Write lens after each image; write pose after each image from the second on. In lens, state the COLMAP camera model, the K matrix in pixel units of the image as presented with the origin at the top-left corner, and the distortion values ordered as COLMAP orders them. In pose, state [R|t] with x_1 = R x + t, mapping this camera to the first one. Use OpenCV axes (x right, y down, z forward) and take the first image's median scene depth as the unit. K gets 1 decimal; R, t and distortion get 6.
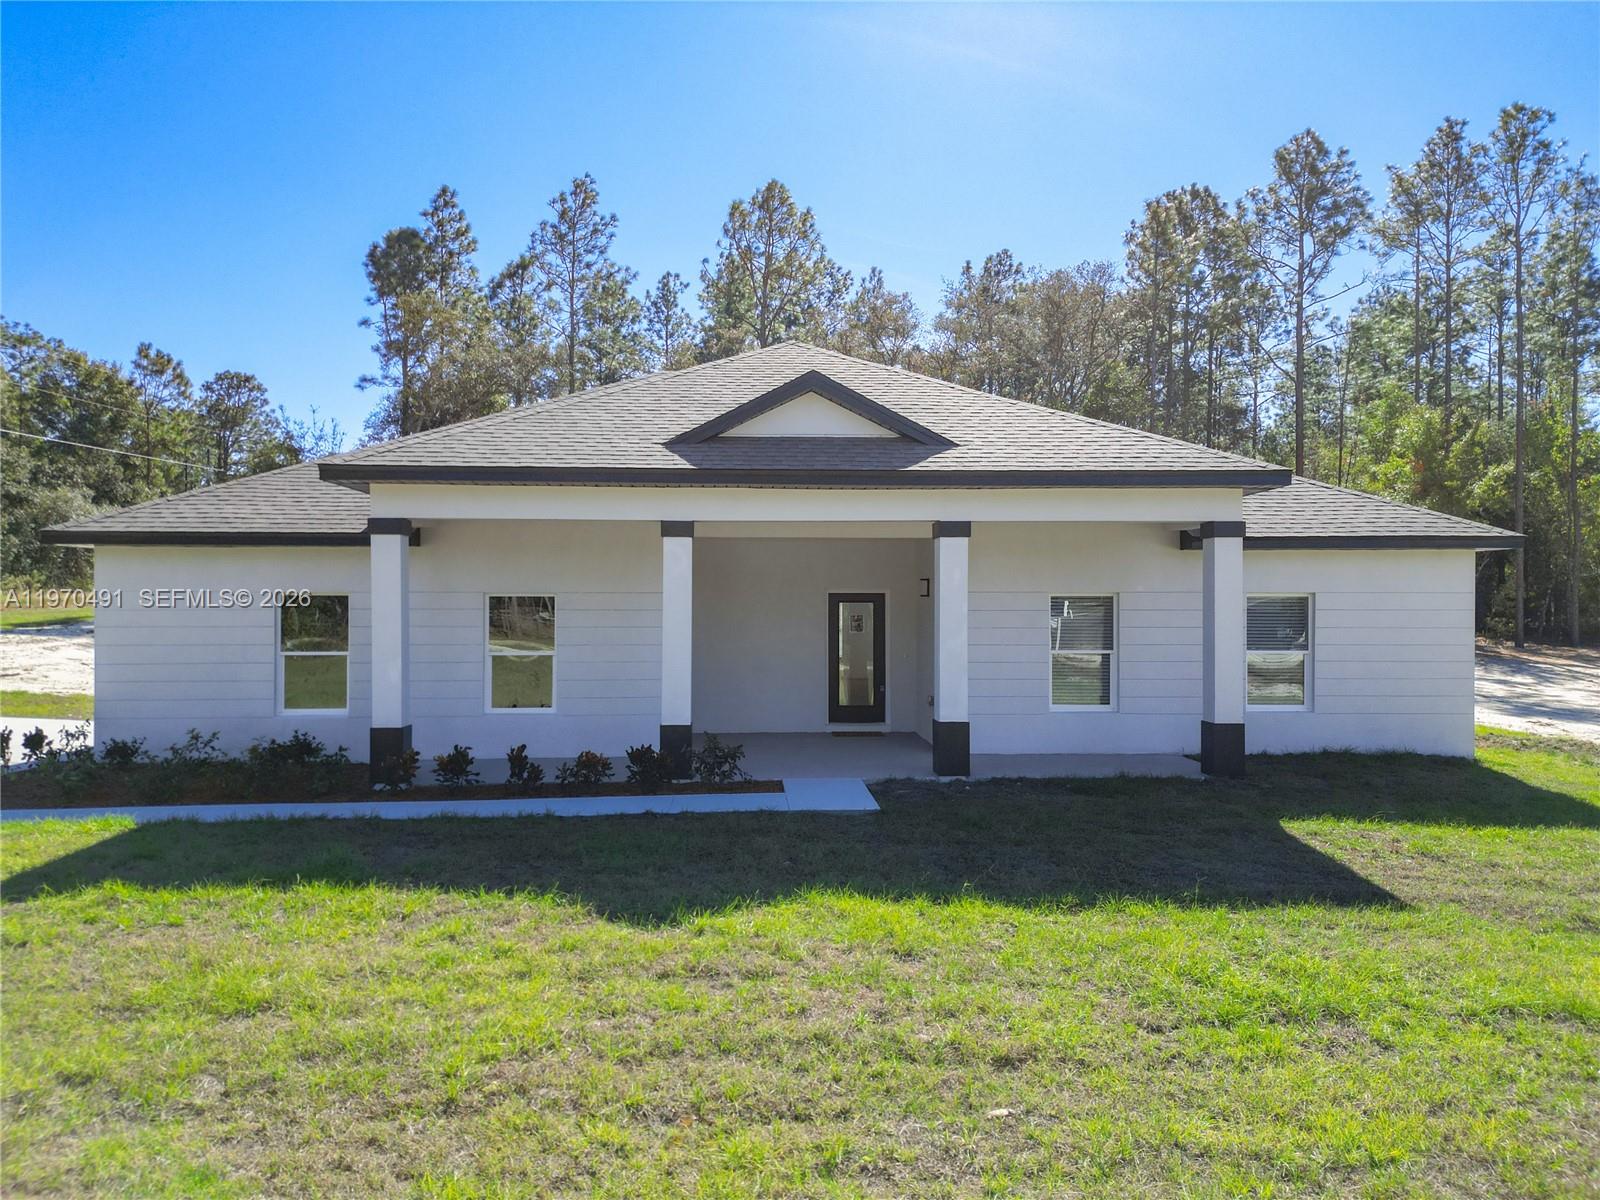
lens RADIAL K [[1128.1, 0, 800.0], [0, 1128.1, 600.0], [0, 0, 1]] dist [0.011108, -0.002674]
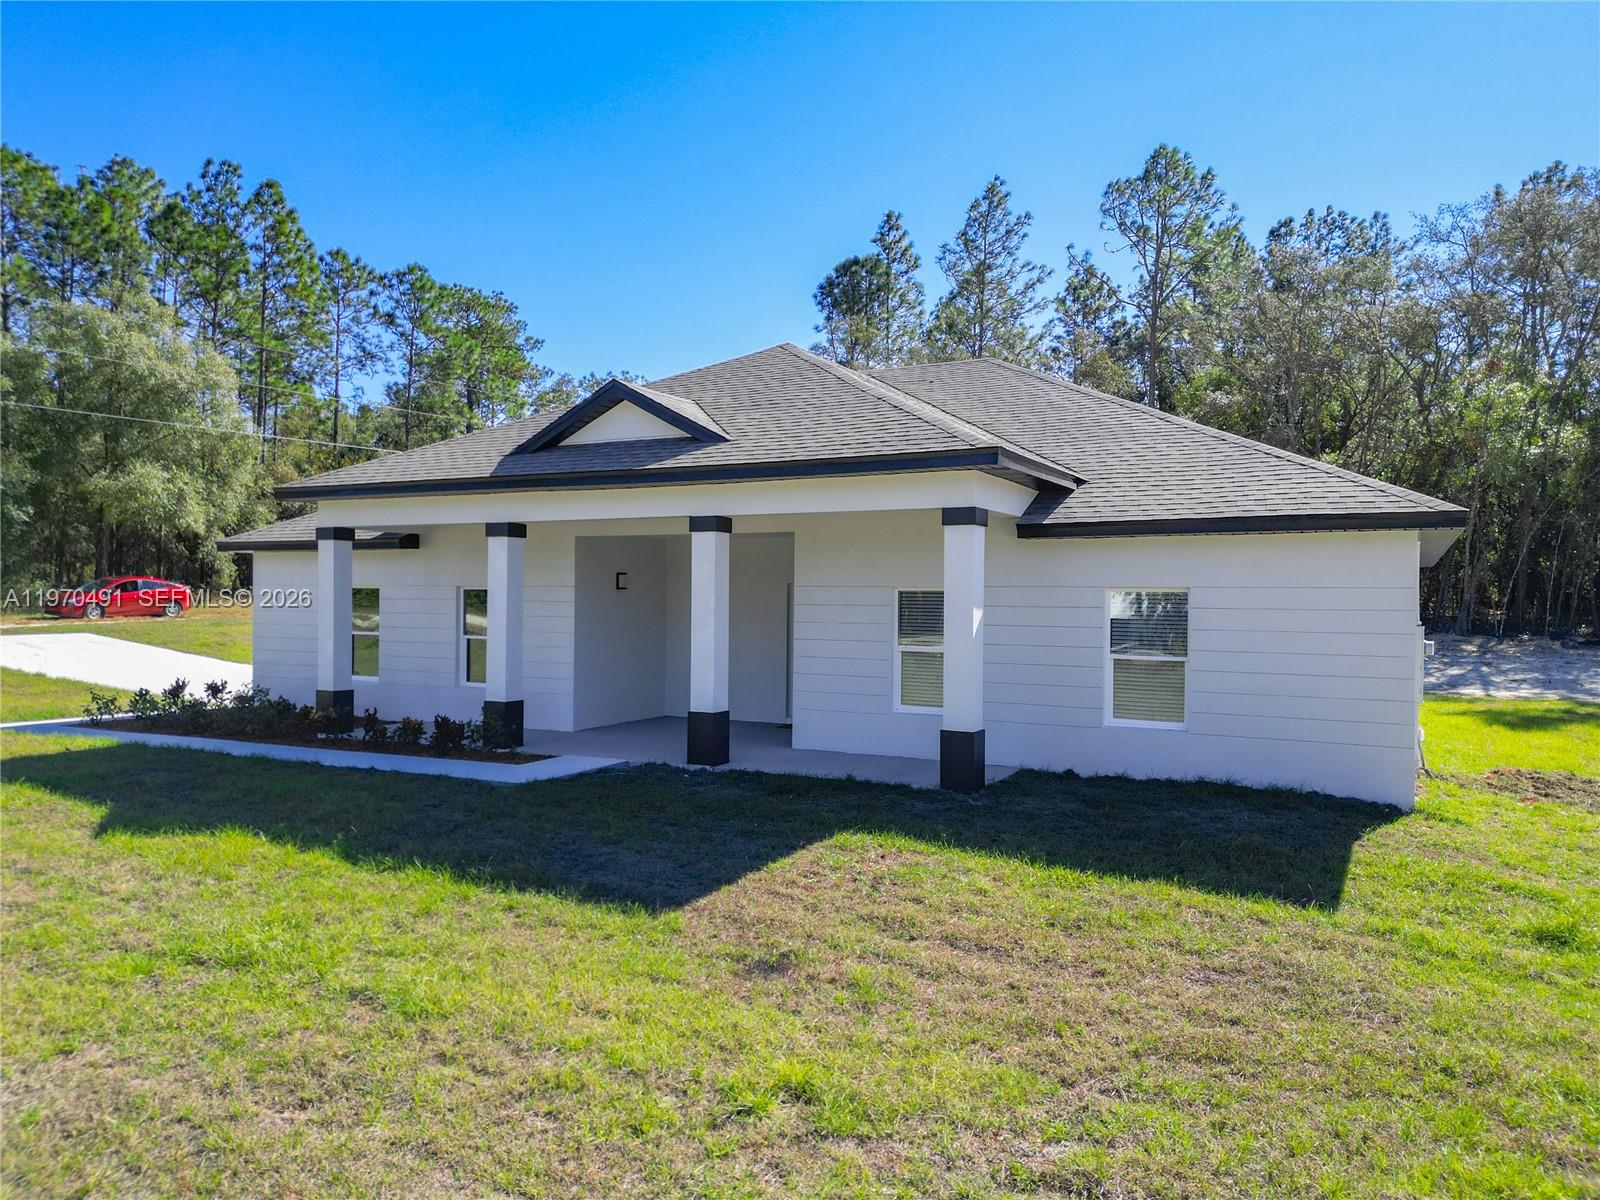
lens RADIAL K [[1128.1, 0, 800.0], [0, 1128.1, 600.0], [0, 0, 1]] dist [0.011108, -0.002674]
pose [[0.849454, 0.005921, -0.527629, 0.640145], [-0.005593, 0.999982, 0.002217, 0.003371], [0.527632, 0.001068, 0.849472, 0.152994]]
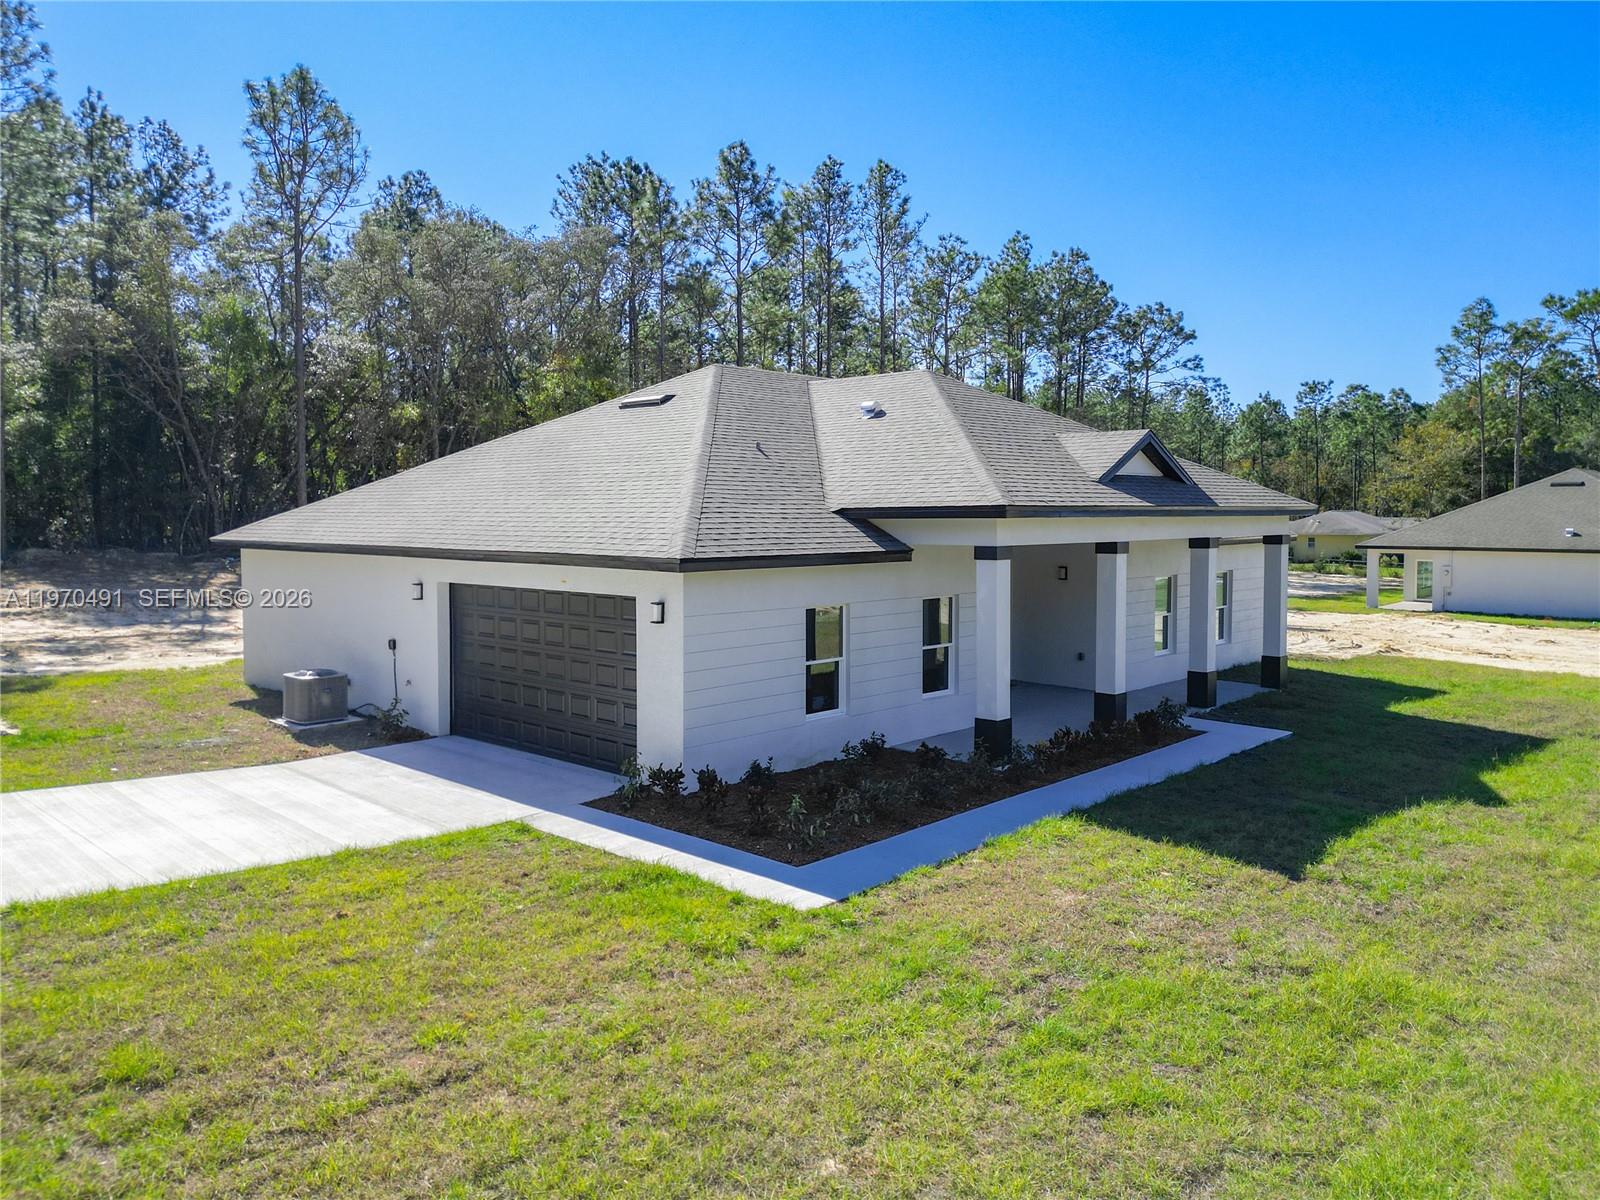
lens RADIAL K [[1128.1, 0, 800.0], [0, 1128.1, 600.0], [0, 0, 1]] dist [0.011108, -0.002674]
pose [[0.736175, -0.052548, 0.674748, -1.148763], [-0.001659, 0.996838, 0.079442, -0.095284], [-0.676789, -0.059603, 0.733760, 0.201175]]
